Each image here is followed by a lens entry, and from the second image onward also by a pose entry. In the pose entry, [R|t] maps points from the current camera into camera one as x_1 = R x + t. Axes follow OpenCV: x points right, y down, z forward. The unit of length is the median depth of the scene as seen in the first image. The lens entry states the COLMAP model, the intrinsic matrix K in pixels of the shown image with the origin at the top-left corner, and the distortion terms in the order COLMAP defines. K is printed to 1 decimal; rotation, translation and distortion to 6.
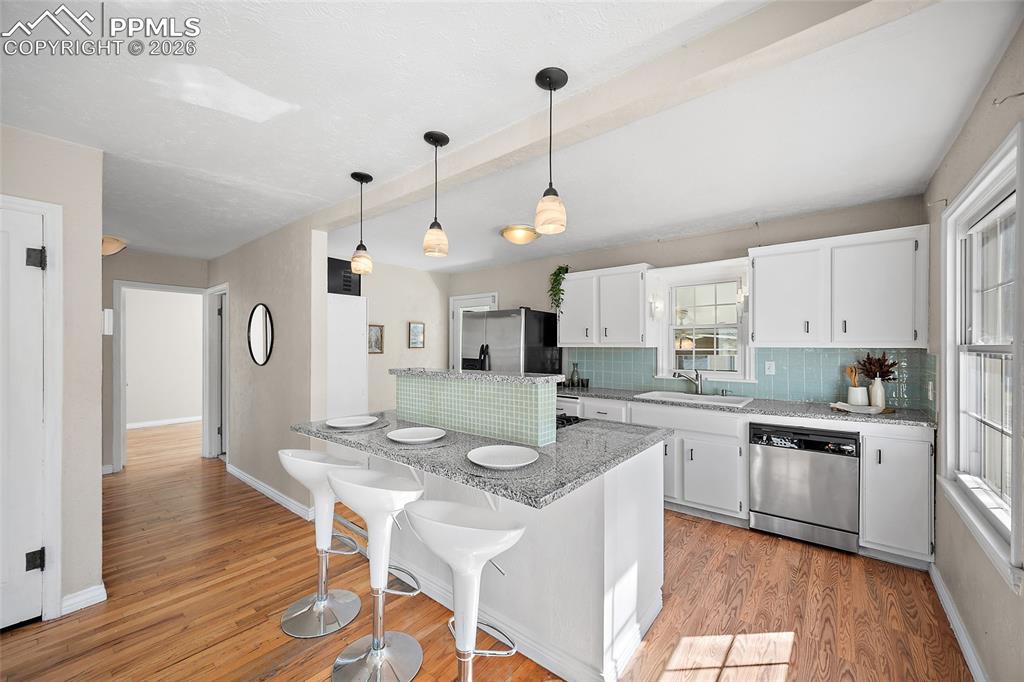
lens RADIAL K [[401.4, 0, 507.3], [0, 401.4, 349.5], [0, 0, 1]] dist [-0.000096, -0.000328]
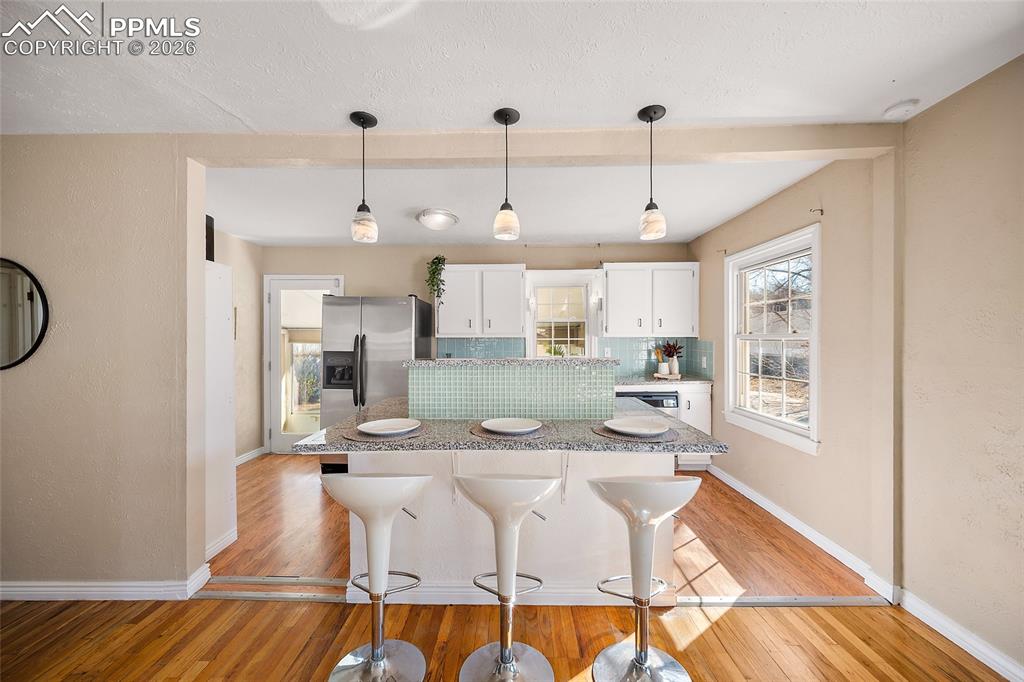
lens RADIAL K [[401.4, 0, 513.1], [0, 401.4, 342.8], [0, 0, 1]] dist [-0.000096, -0.000328]
pose [[0.781027, -0.008308, 0.624442, -0.431704], [0.008539, 0.999960, 0.002624, 0.007334], [-0.624439, 0.003283, 0.781066, 0.134114]]
